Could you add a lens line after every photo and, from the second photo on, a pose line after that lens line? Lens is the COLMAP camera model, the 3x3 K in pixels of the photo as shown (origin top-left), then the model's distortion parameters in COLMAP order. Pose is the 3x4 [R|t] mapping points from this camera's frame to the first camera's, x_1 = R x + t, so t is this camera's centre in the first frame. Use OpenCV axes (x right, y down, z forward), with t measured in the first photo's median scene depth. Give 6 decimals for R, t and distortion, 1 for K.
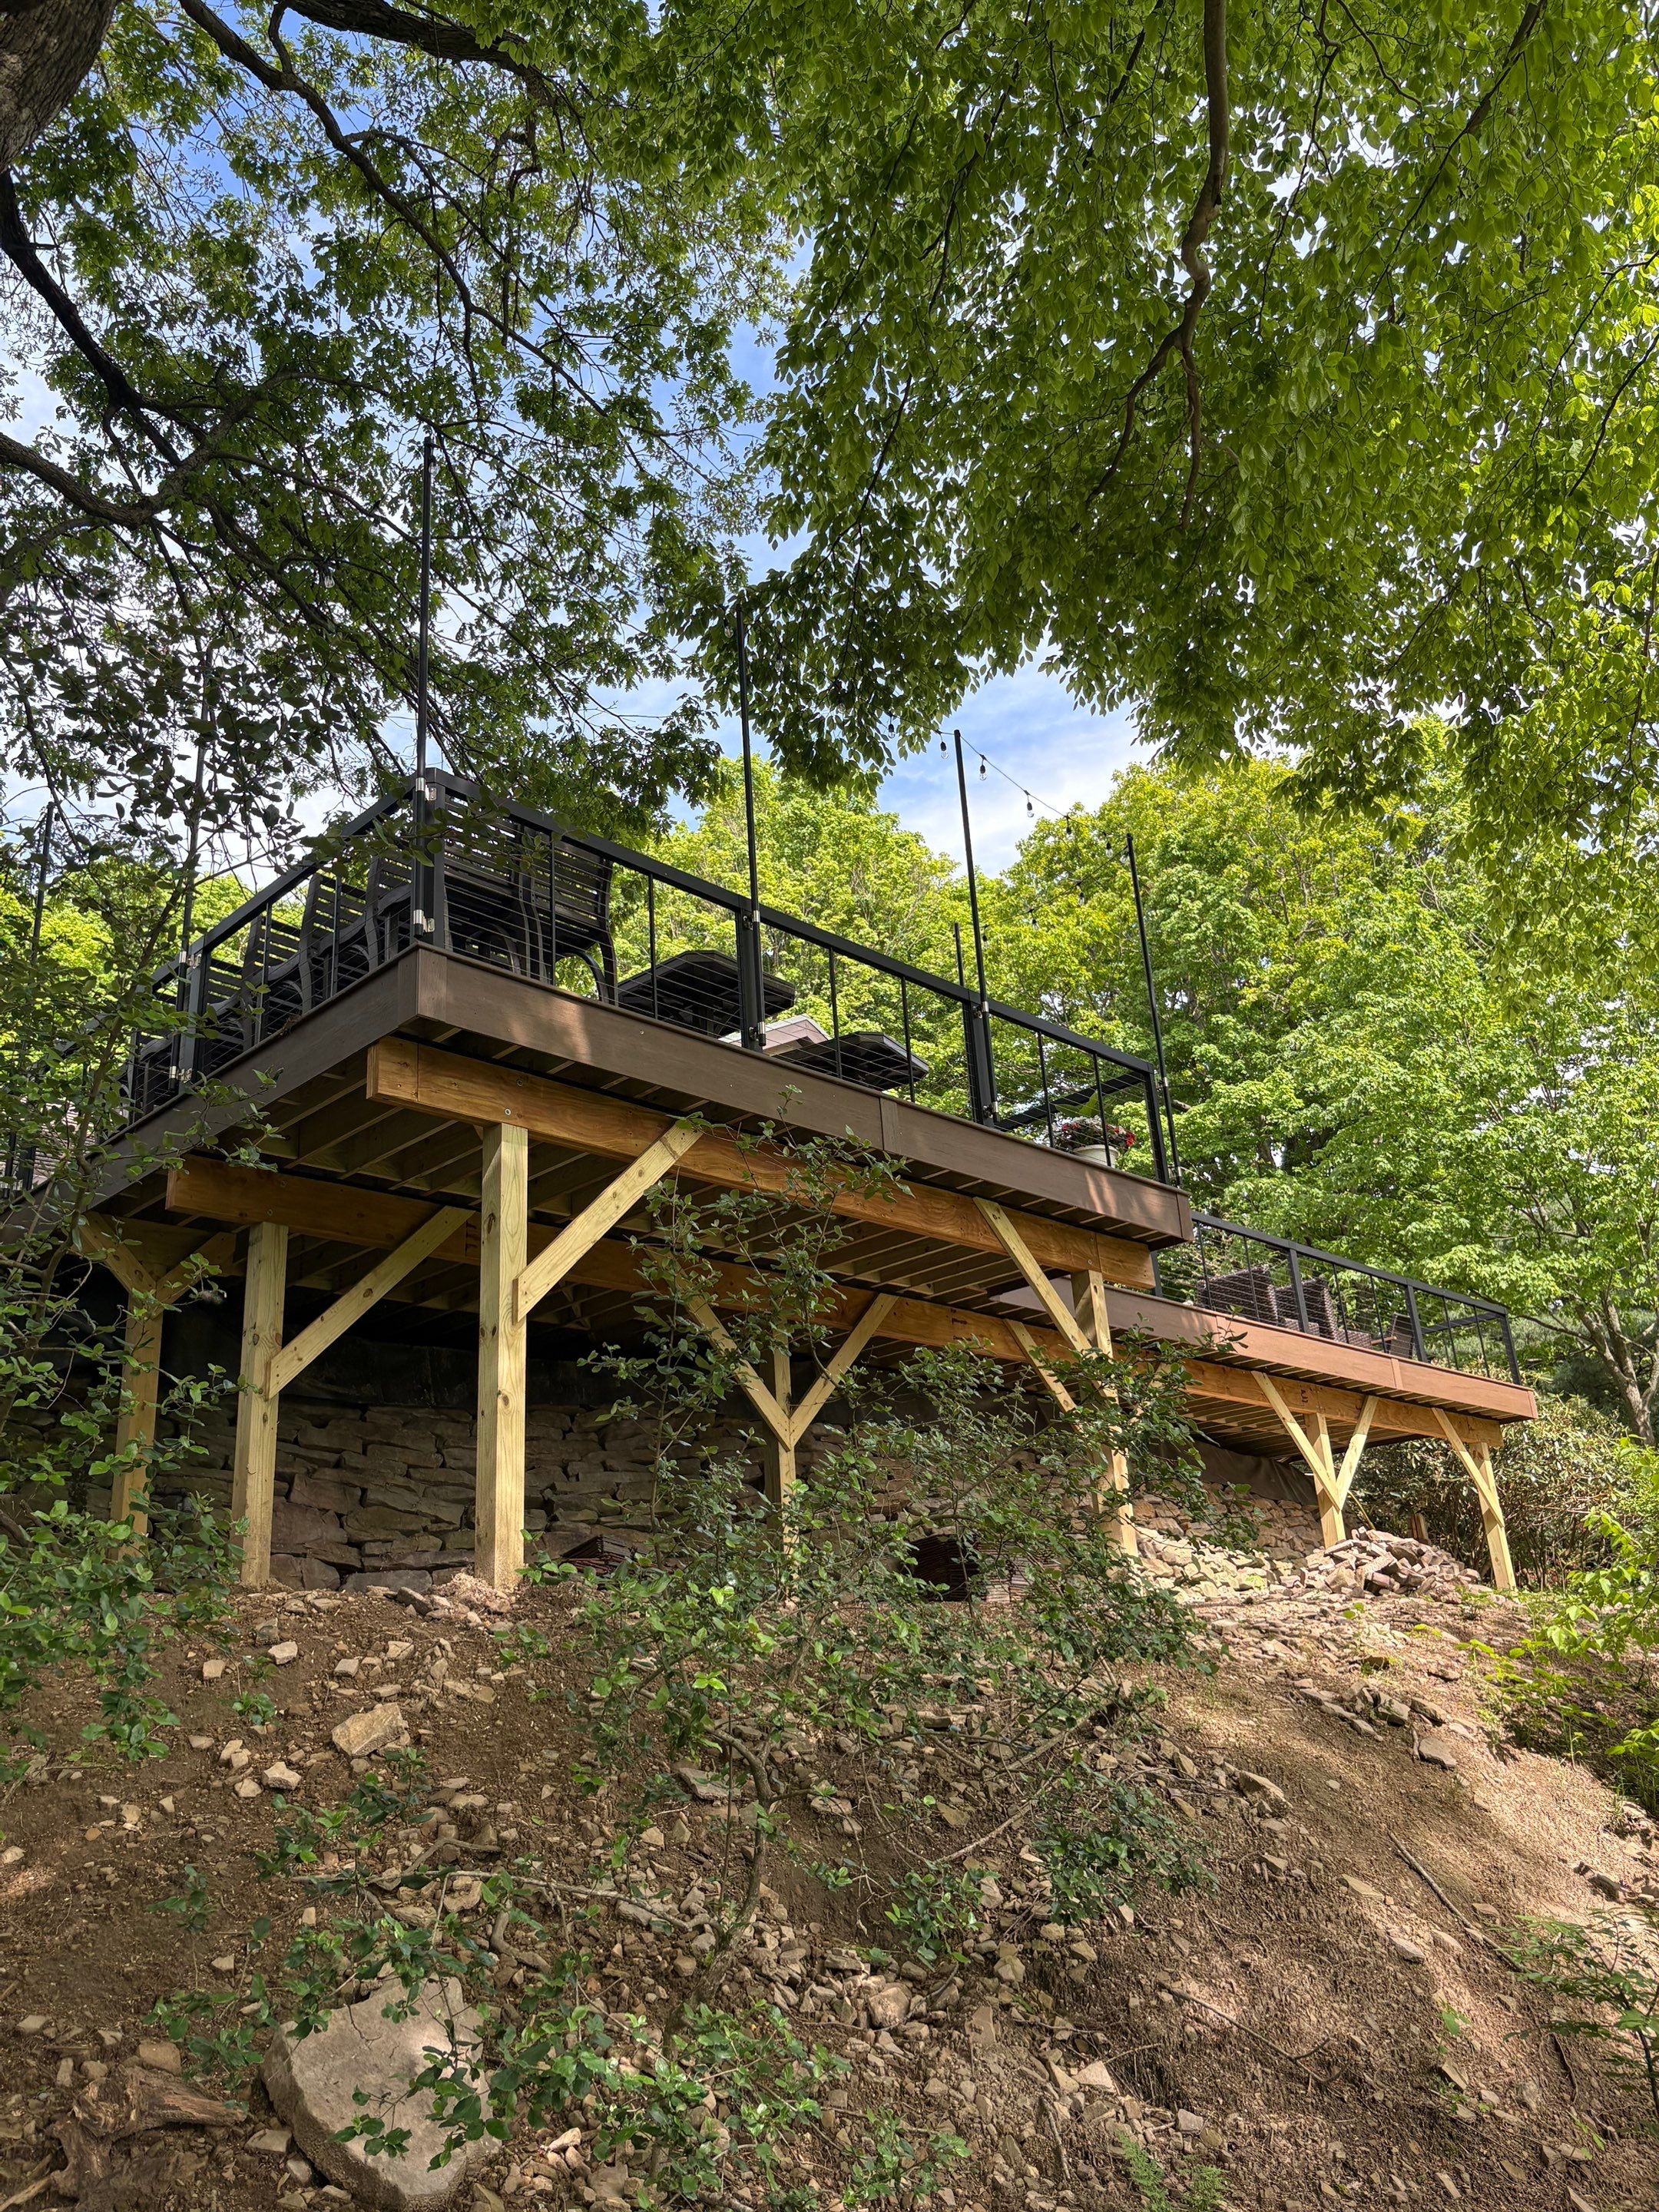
lens RADIAL K [[1685.8, 0, 829.5], [0, 1685.8, 1106.0], [0, 0, 1]] dist [-0.002123, -0.003296]
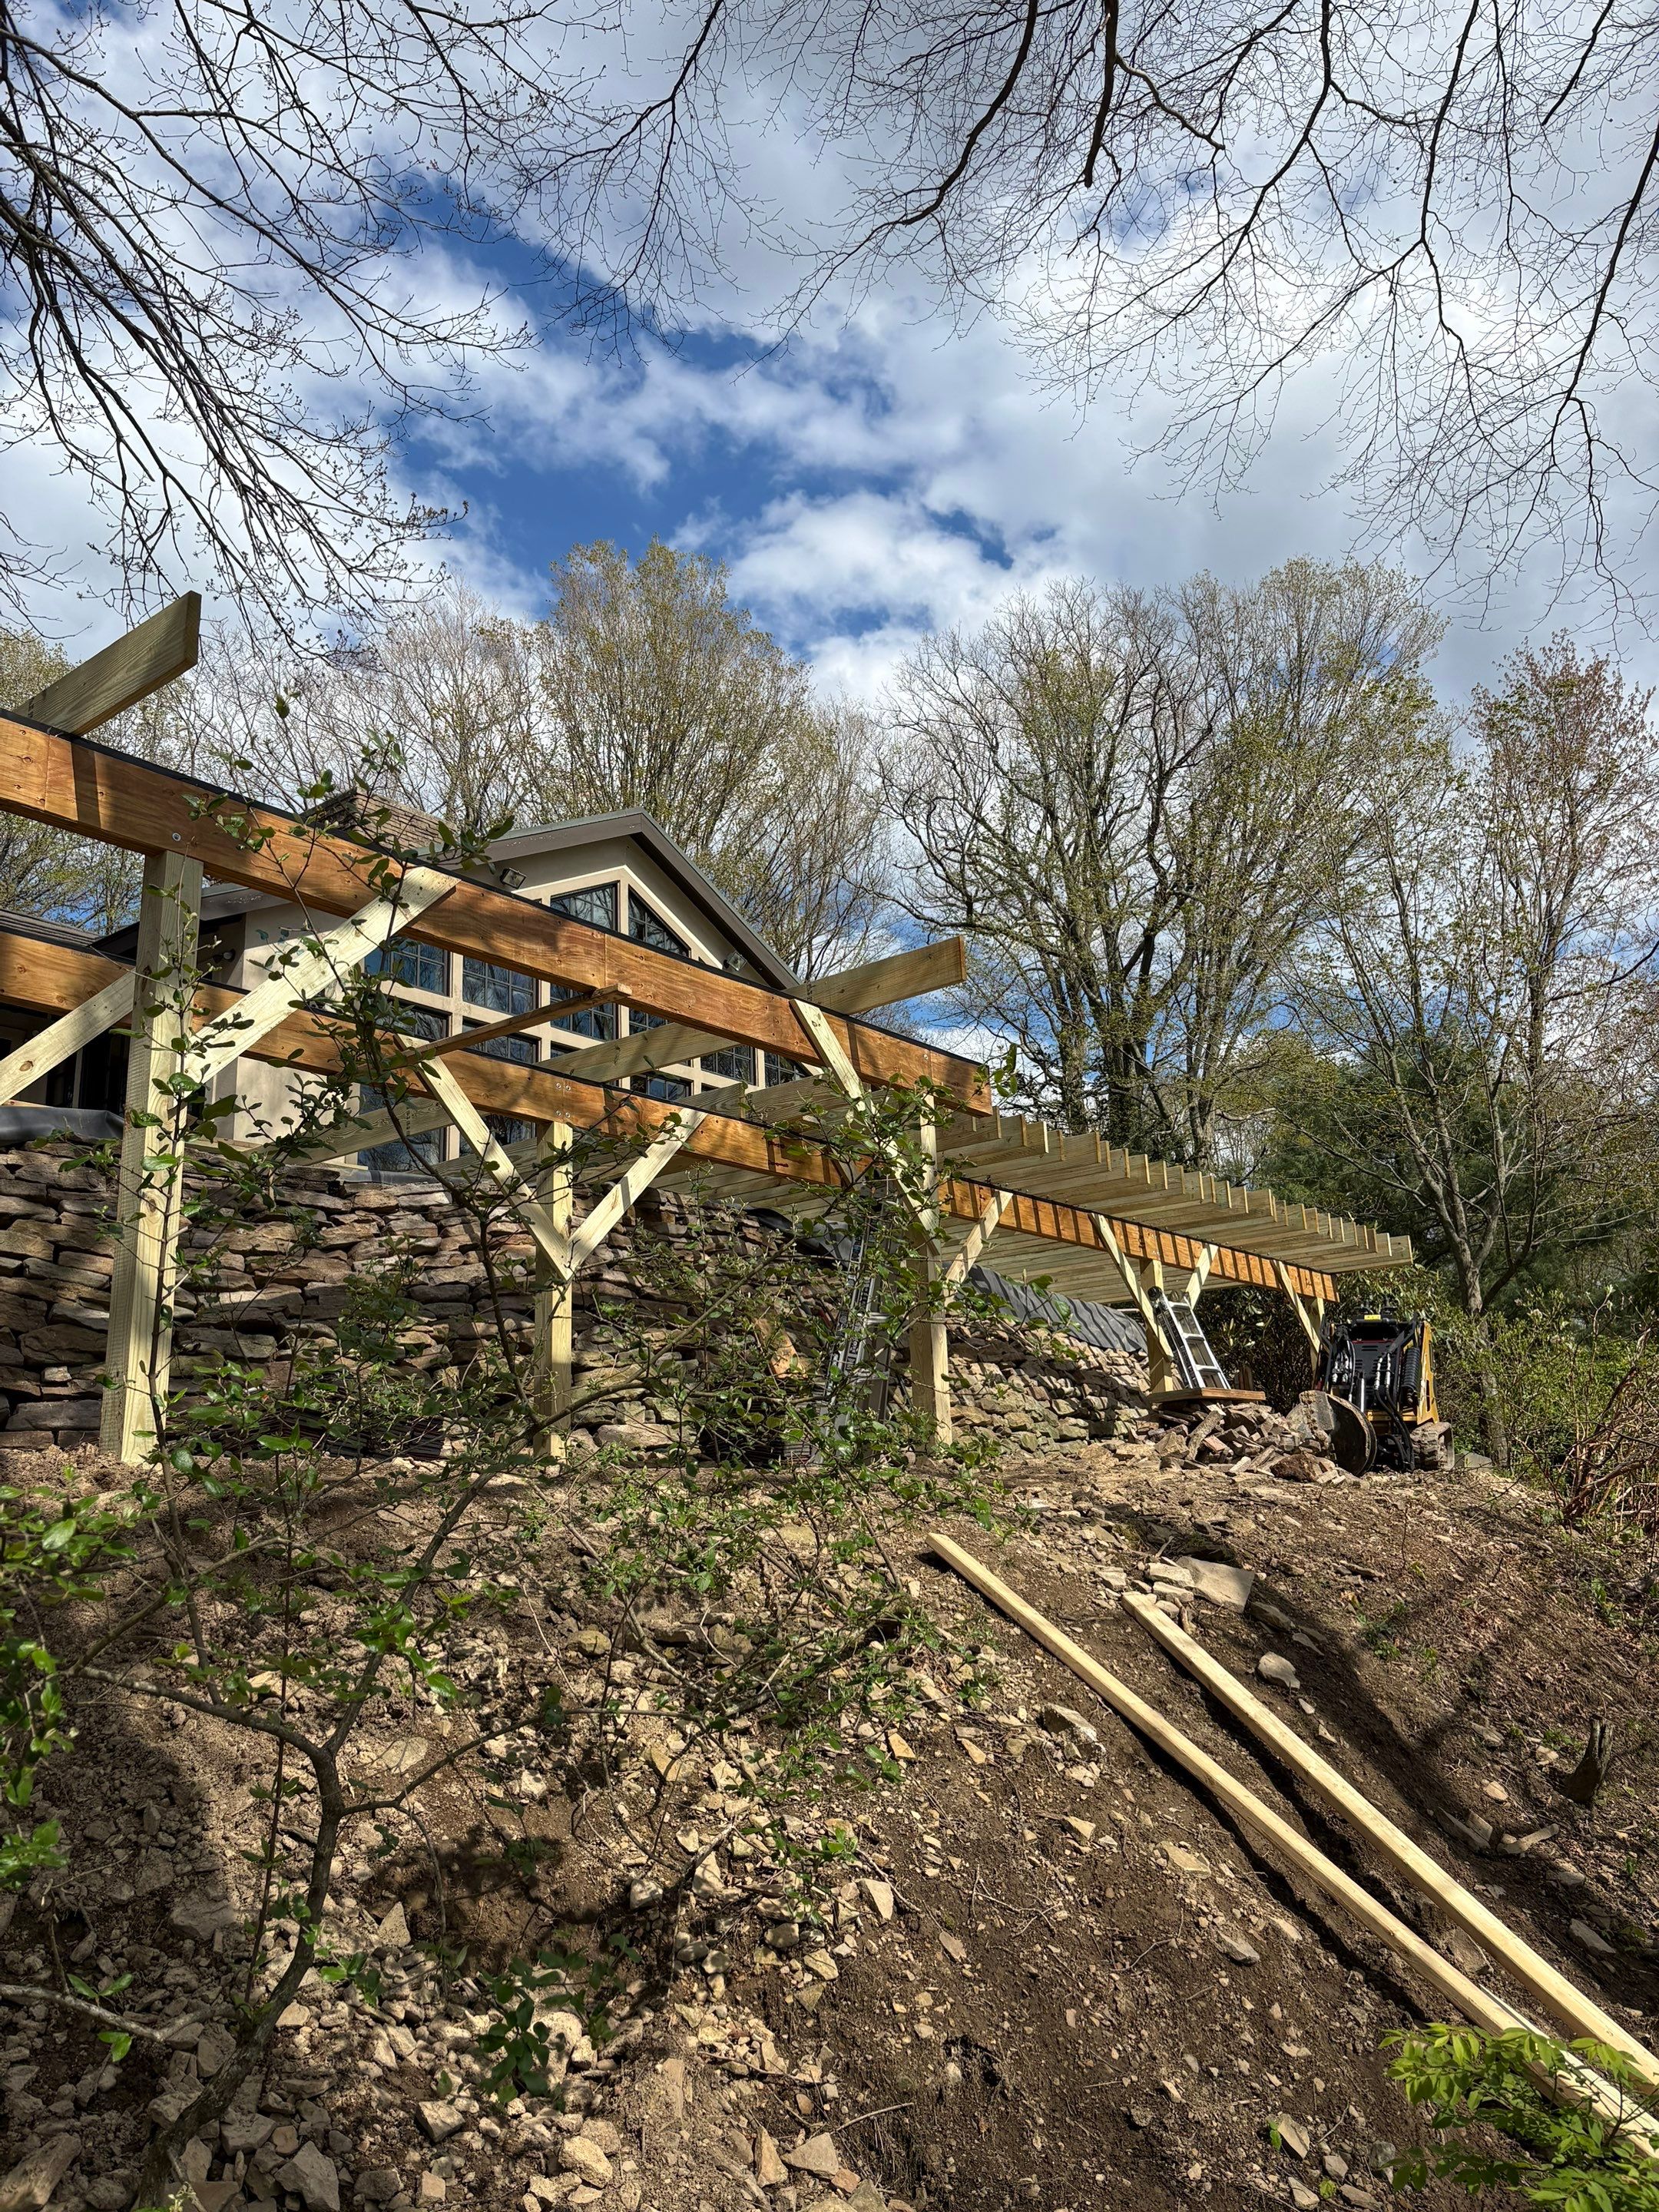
lens RADIAL K [[1685.8, 0, 829.5], [0, 1685.8, 1106.0], [0, 0, 1]] dist [-0.002123, -0.003296]
pose [[0.994561, 0.054540, 0.088733, 0.055729], [-0.063348, 0.993001, 0.099678, 0.040159], [-0.082675, -0.104757, 0.991055, 0.247434]]
